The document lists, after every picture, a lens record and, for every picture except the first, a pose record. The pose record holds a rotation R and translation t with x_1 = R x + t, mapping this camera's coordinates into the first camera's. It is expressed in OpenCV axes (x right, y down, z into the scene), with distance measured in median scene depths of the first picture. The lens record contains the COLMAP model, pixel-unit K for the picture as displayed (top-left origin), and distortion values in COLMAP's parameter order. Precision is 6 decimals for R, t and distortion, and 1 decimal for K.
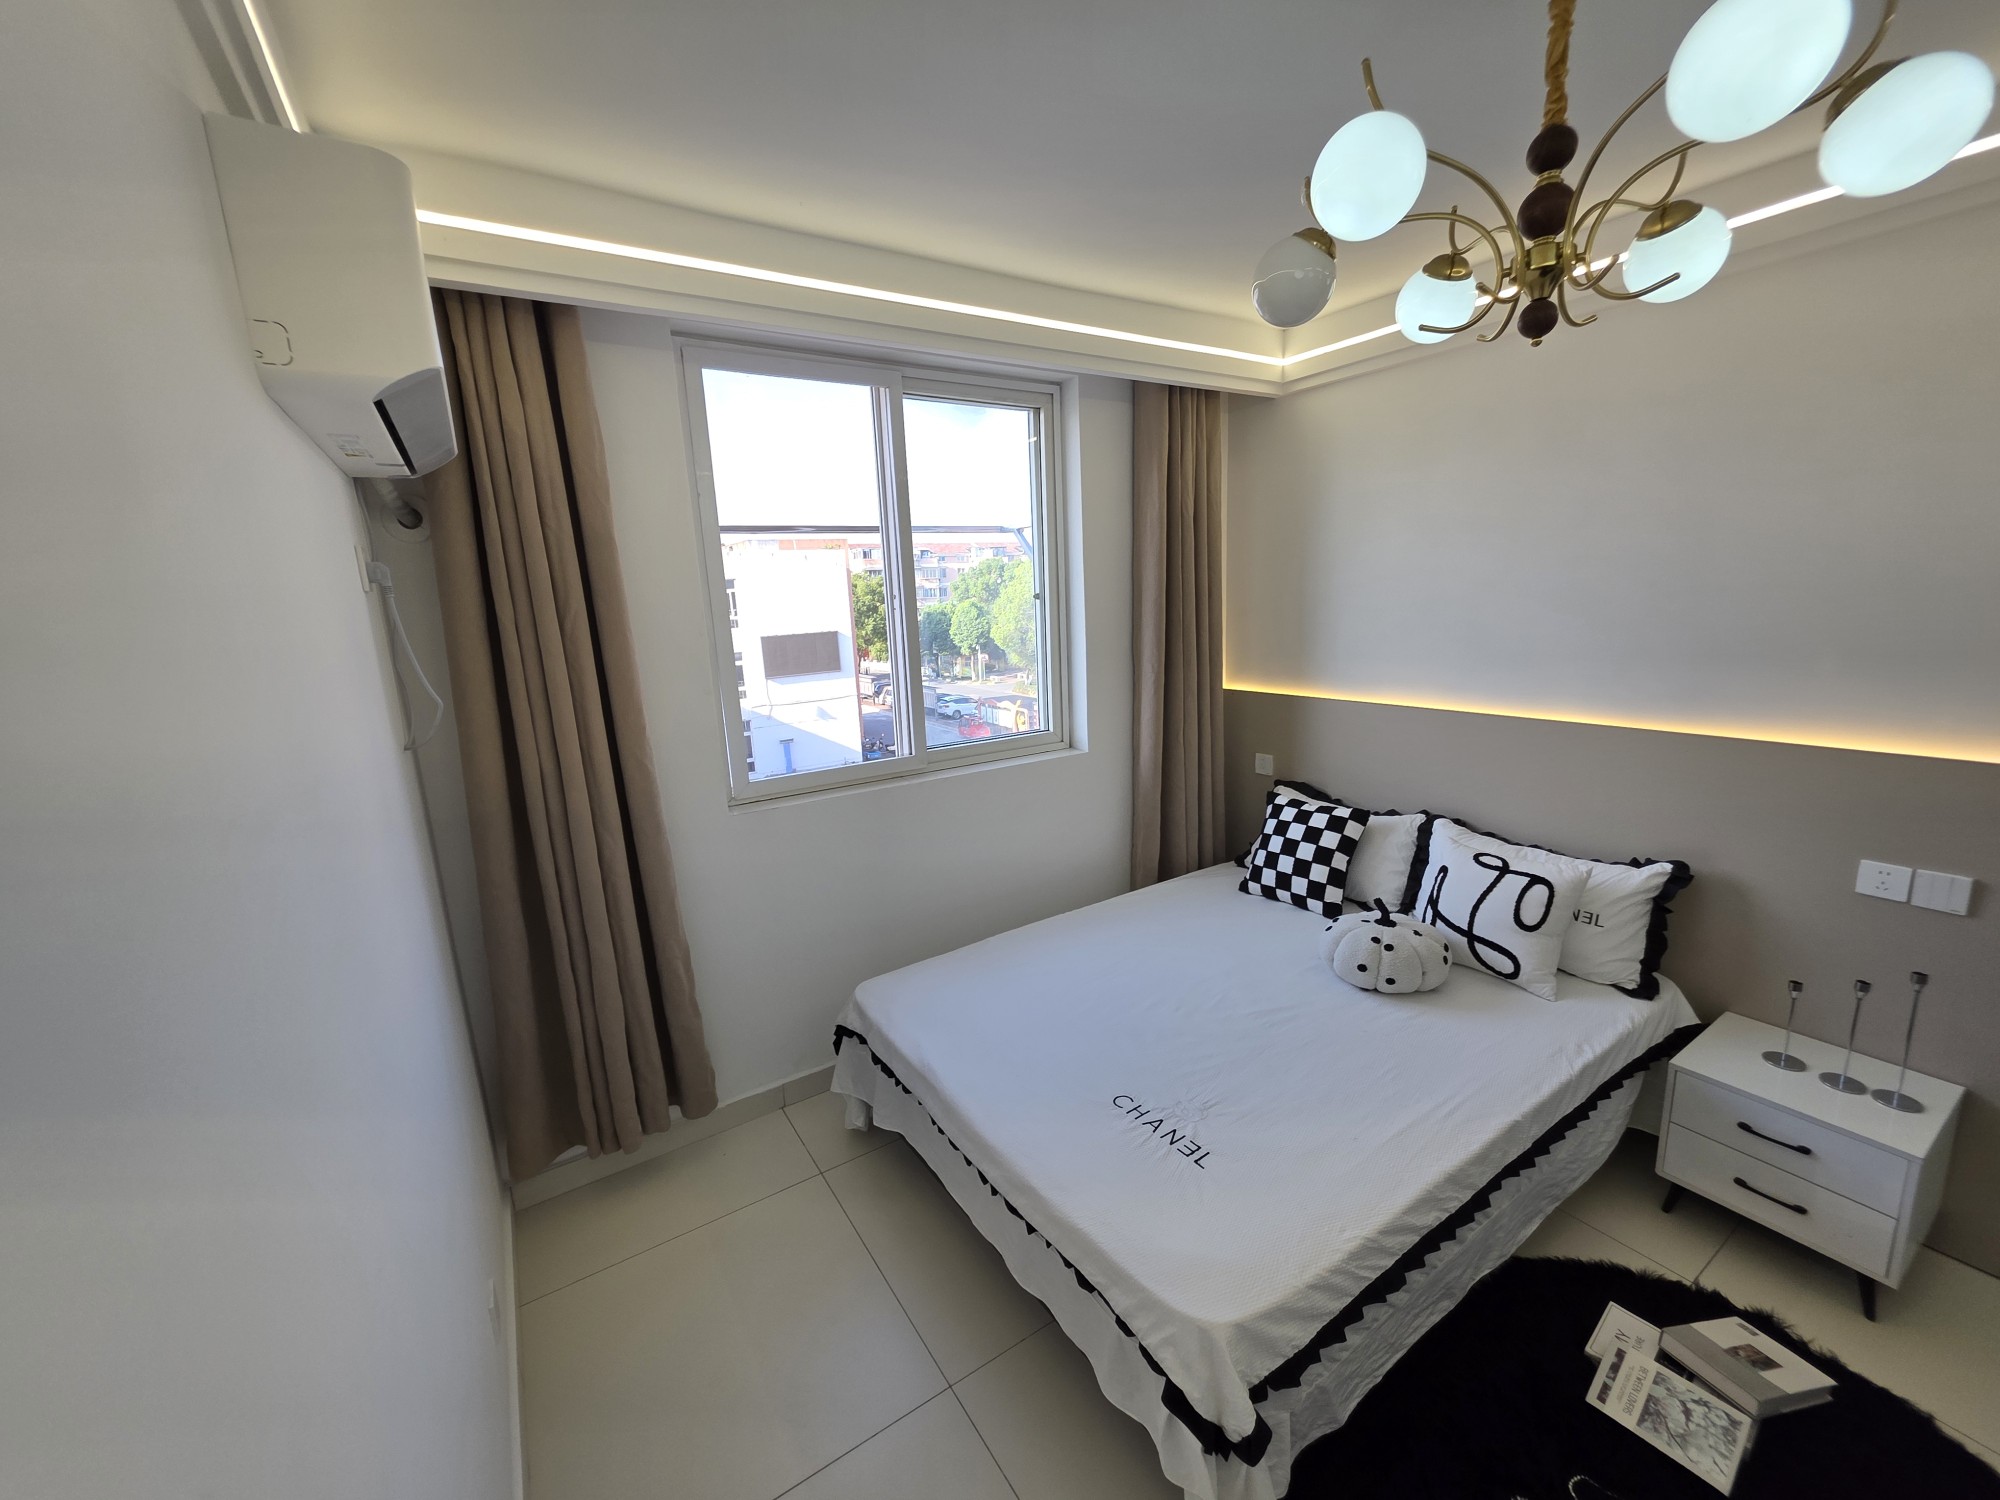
lens RADIAL K [[801.1, 0, 1000.2], [0, 801.1, 753.7], [0, 0, 1]] dist [0.004182, 0.000101]
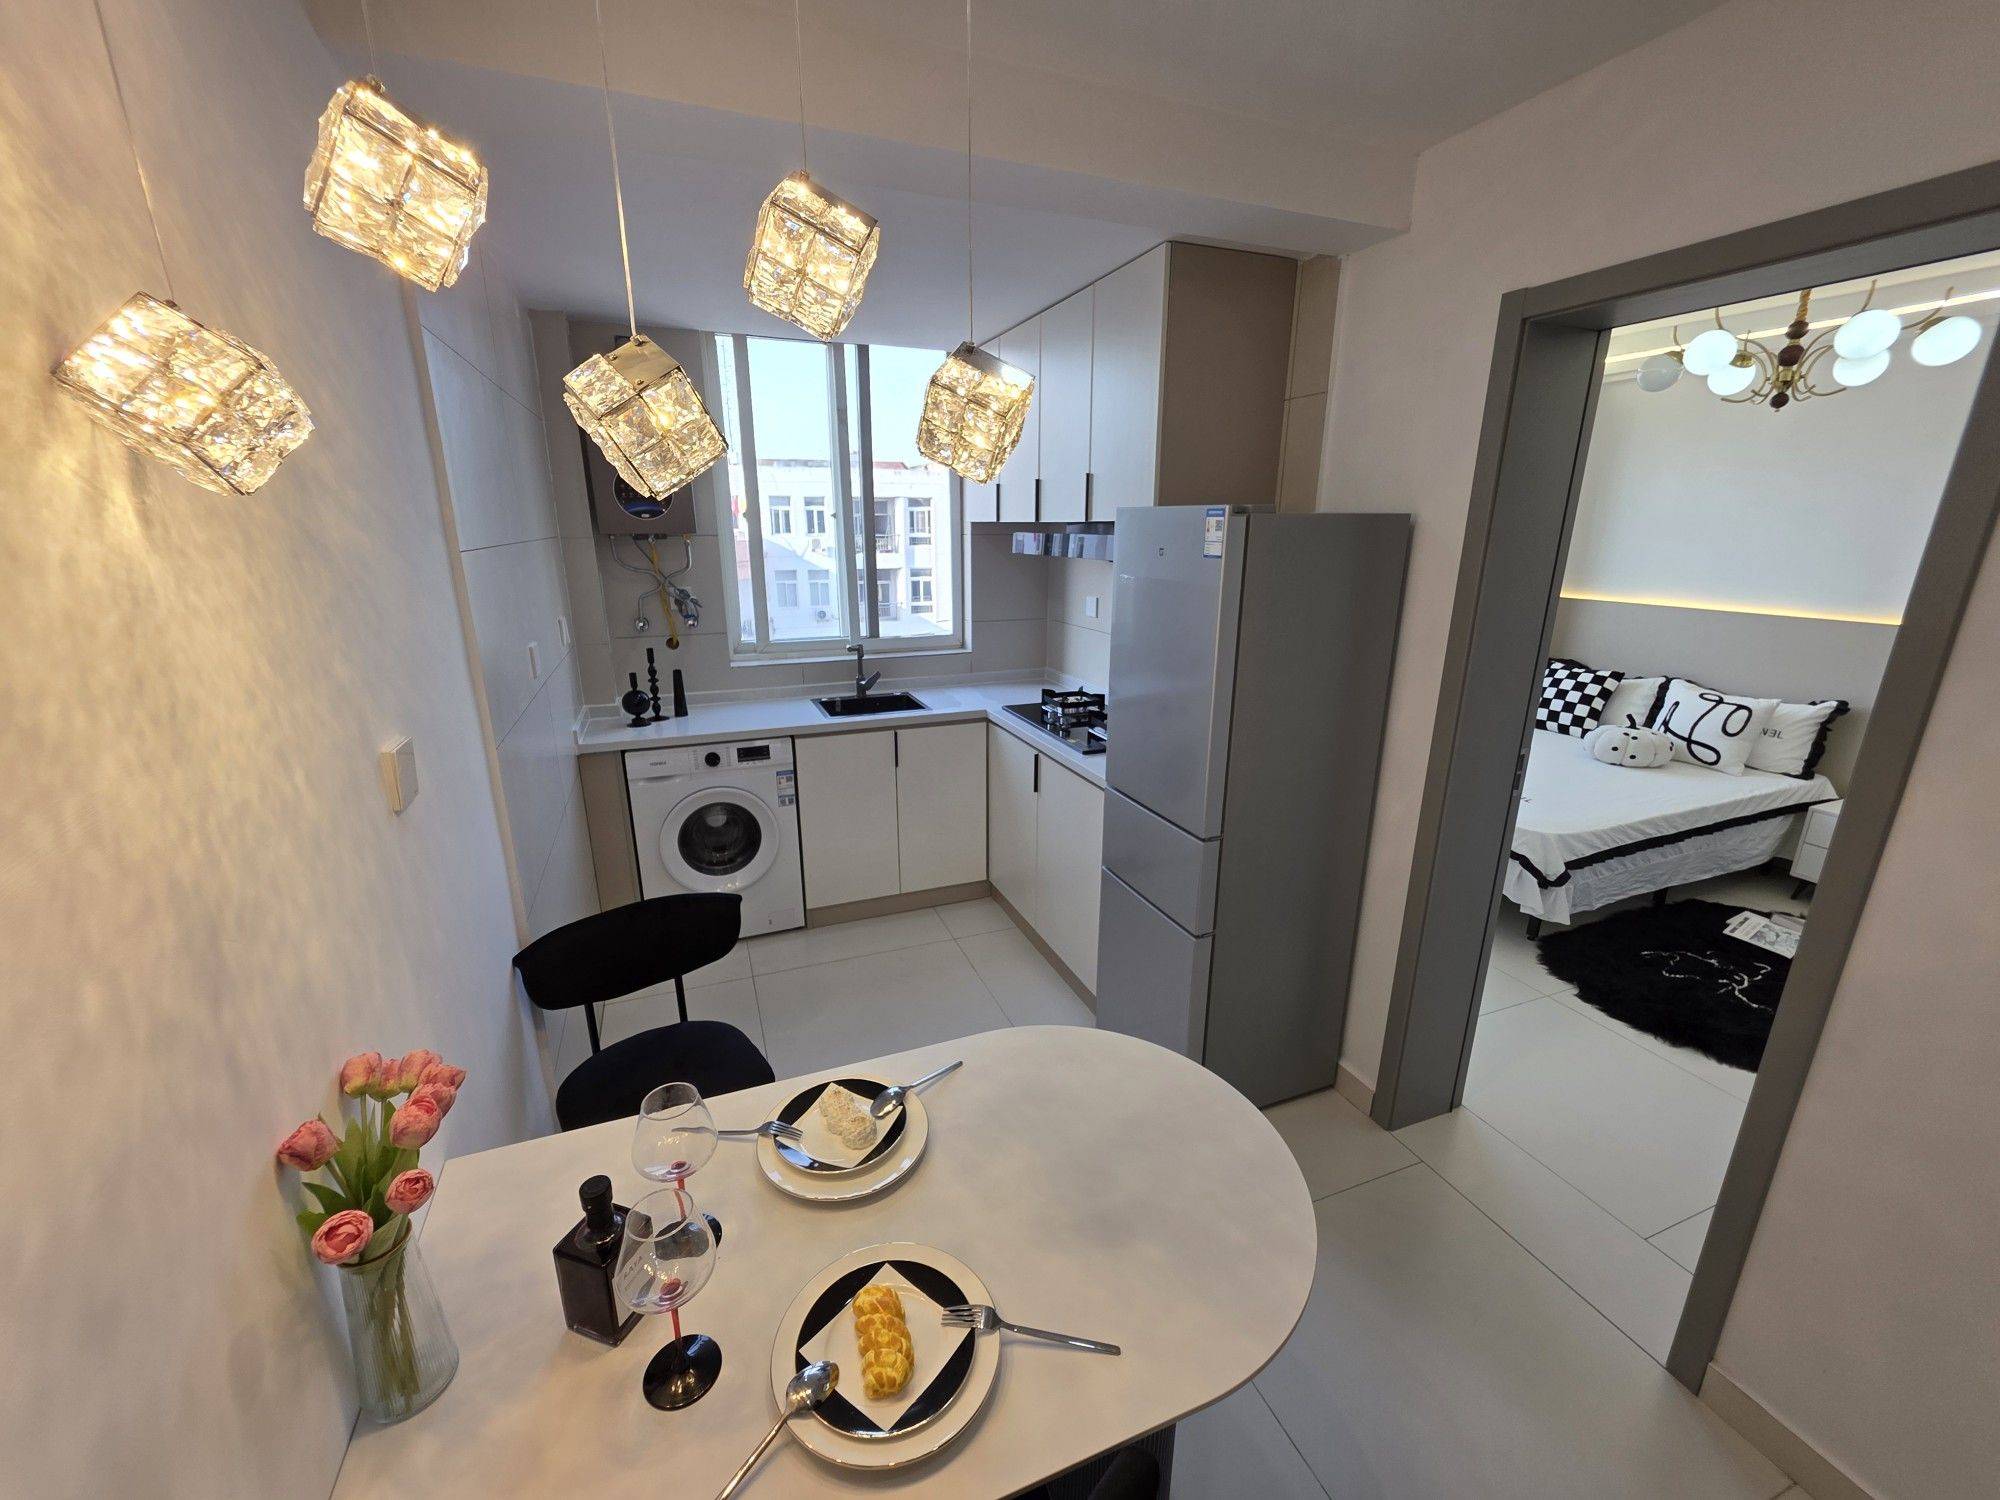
lens RADIAL K [[801.1, 0, 1000.2], [0, 801.1, 753.7], [0, 0, 1]] dist [0.004182, 0.000101]
pose [[0.980020, 0.099248, -0.172367, -0.520879], [-0.084270, 0.992172, 0.092155, 0.225808], [0.180164, -0.075788, 0.980712, -0.887428]]
